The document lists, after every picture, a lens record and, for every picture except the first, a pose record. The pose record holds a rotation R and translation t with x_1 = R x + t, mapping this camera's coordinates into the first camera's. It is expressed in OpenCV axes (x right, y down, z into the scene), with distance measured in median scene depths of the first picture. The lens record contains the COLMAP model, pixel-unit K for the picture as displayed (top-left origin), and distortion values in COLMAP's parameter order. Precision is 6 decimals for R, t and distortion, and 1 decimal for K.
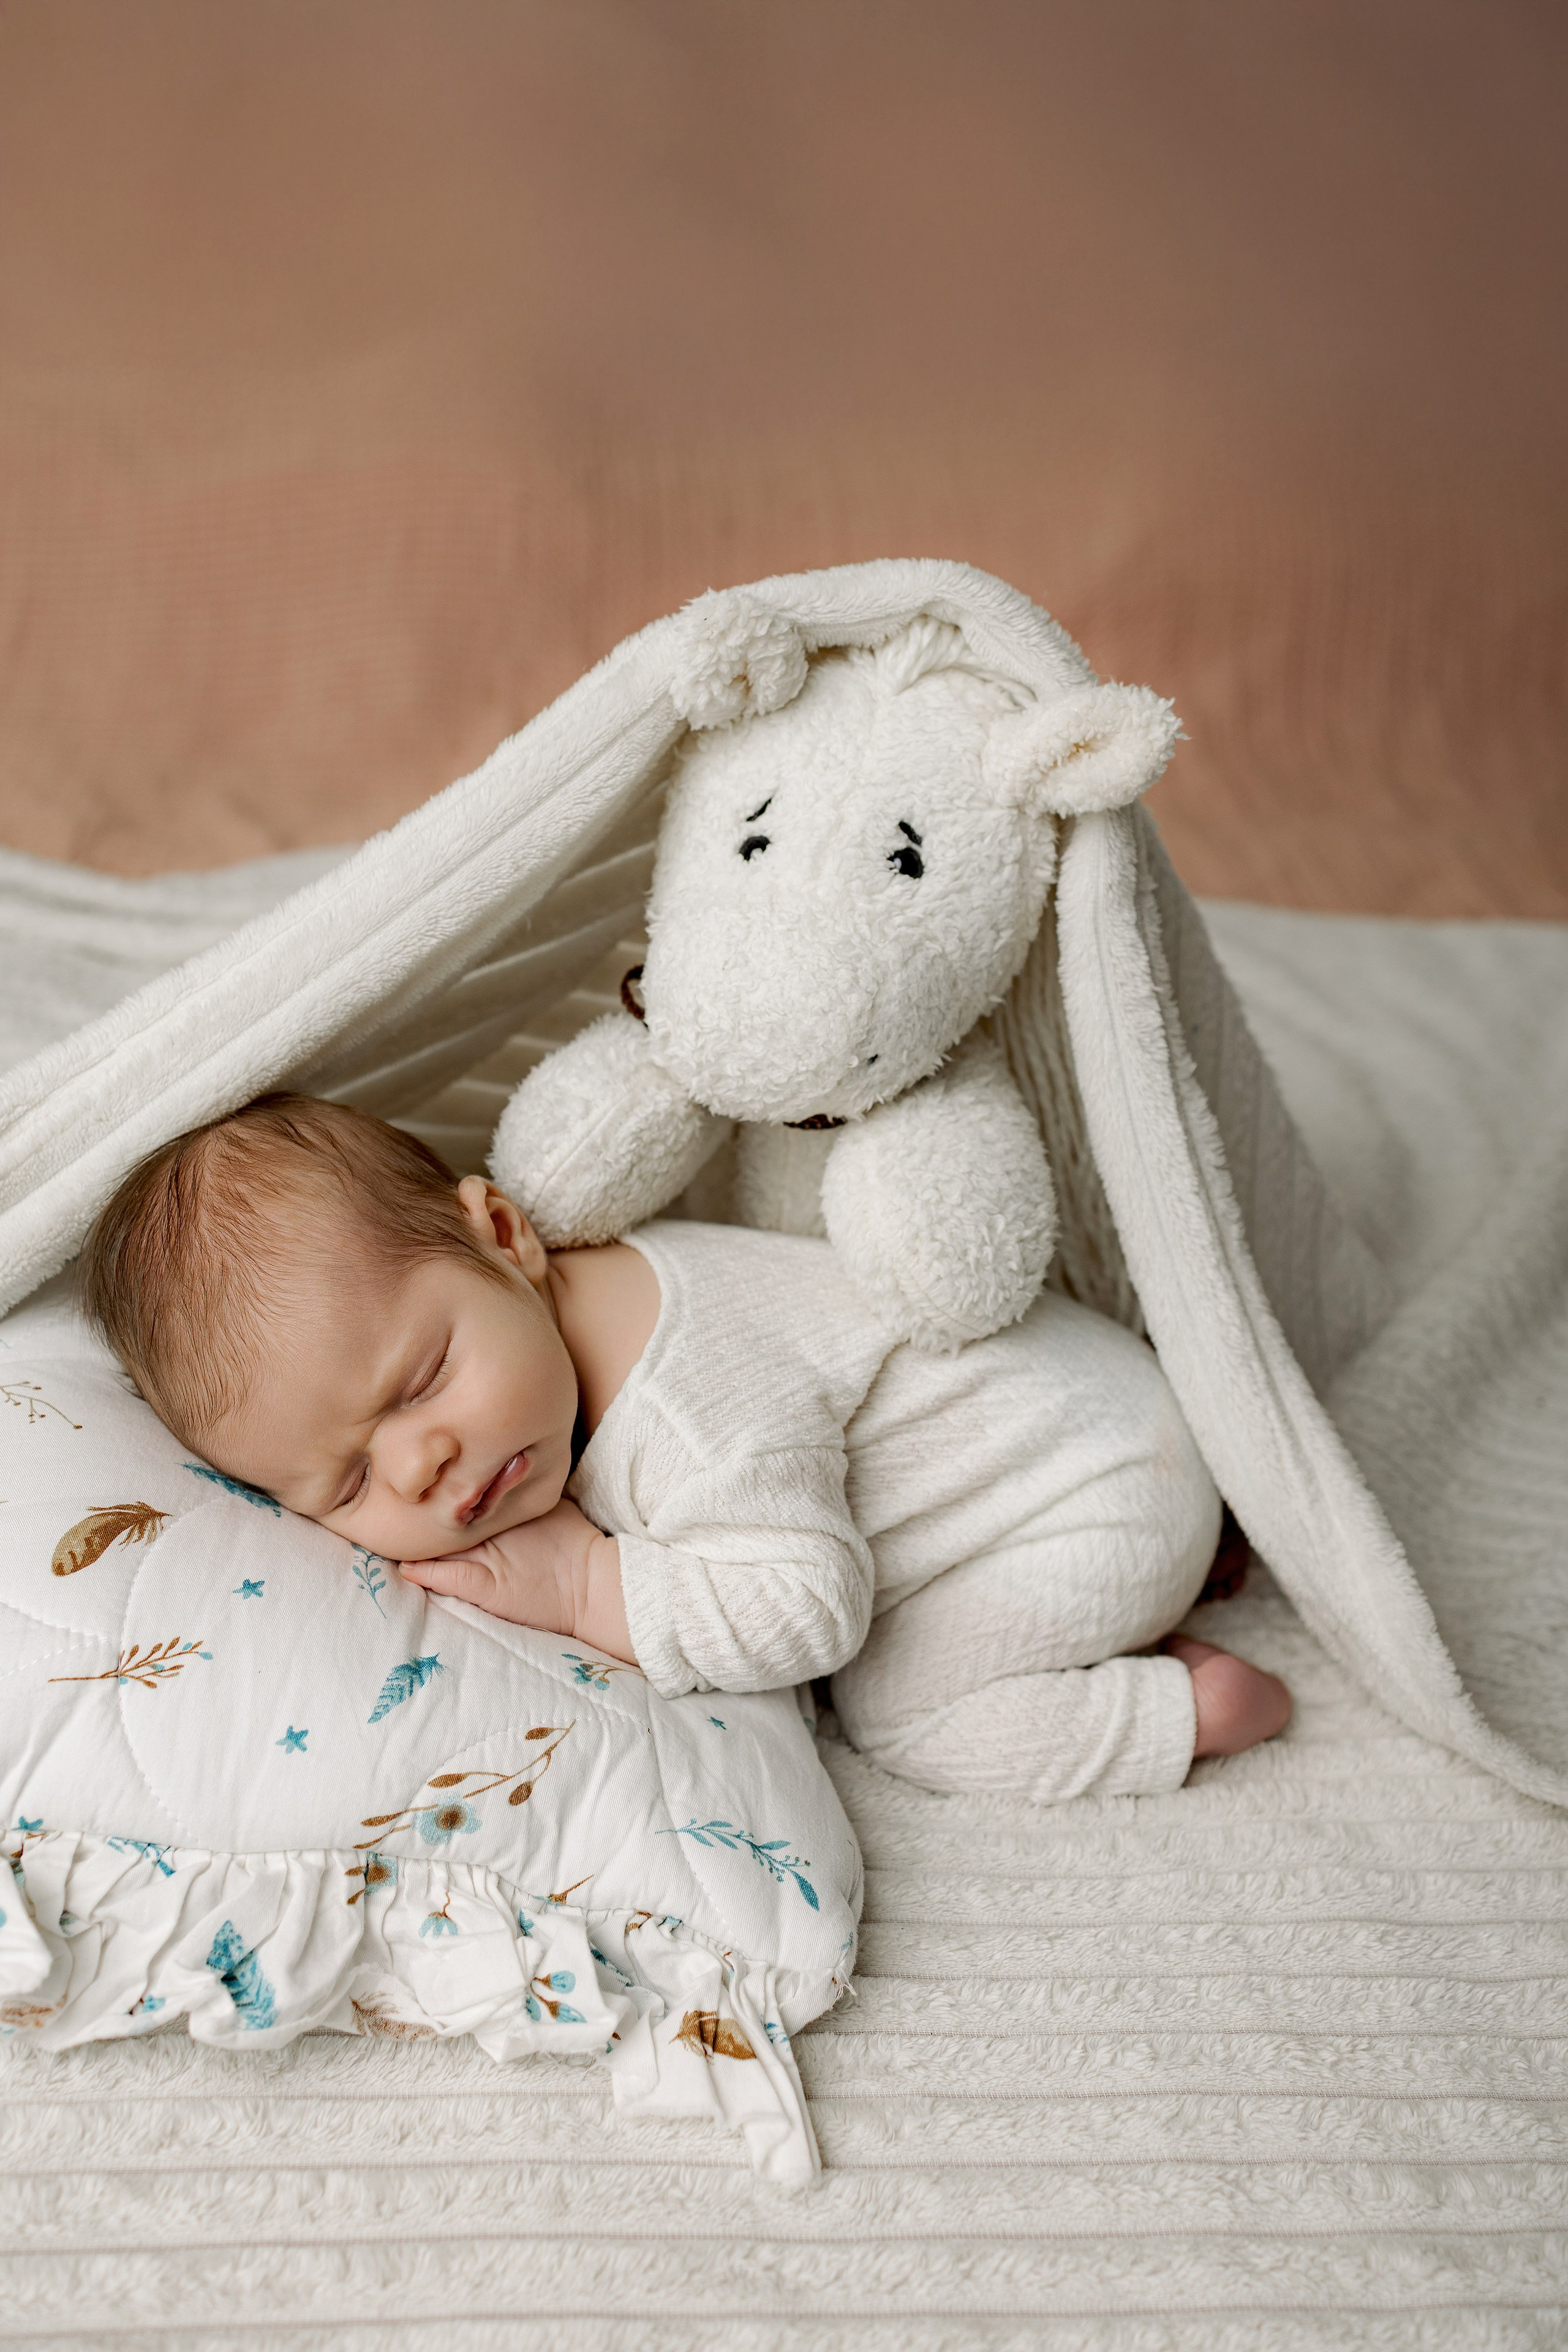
lens RADIAL K [[2430.4, 0, 788.5], [0, 2430.4, 1133.8], [0, 0, 1]] dist [-0.015770, -0.050432]
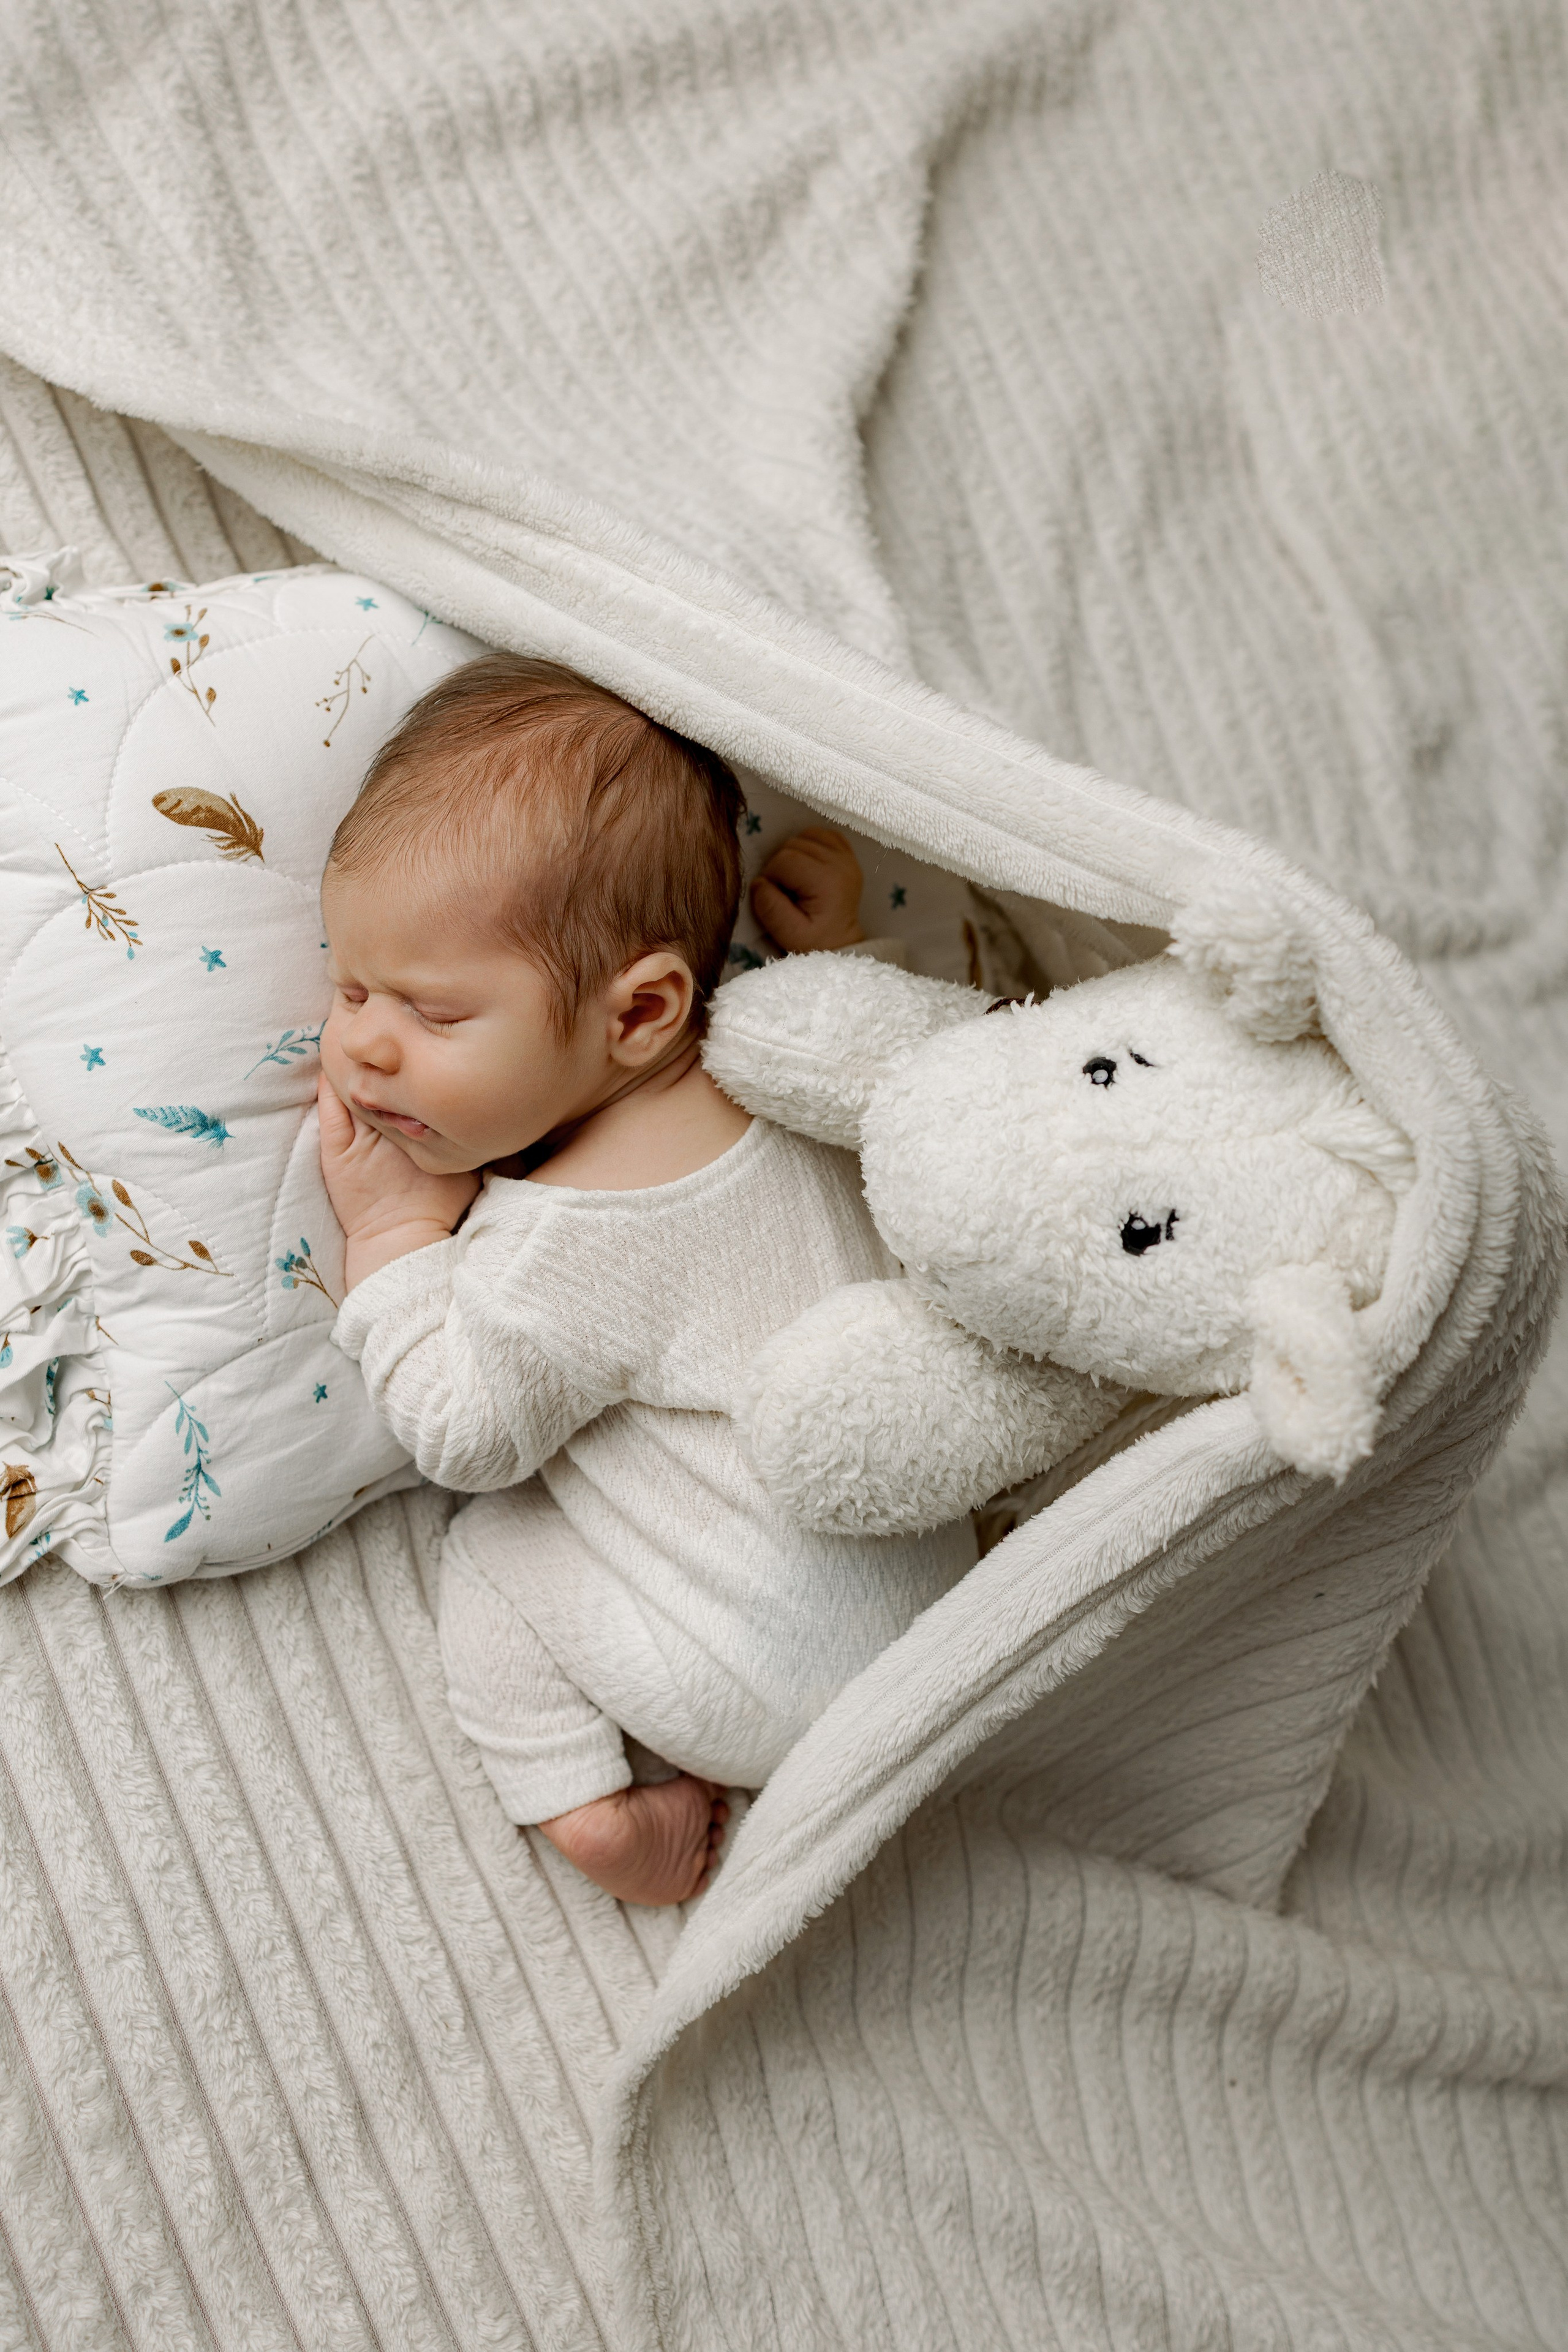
lens RADIAL K [[2430.4, 0, 788.5], [0, 2430.4, 1133.8], [0, 0, 1]] dist [-0.015770, -0.050432]
pose [[0.352160, 0.909467, -0.221027, 0.188392], [-0.768522, 0.415773, 0.486320, -0.520657], [0.534189, -0.001398, 0.845364, 0.204018]]
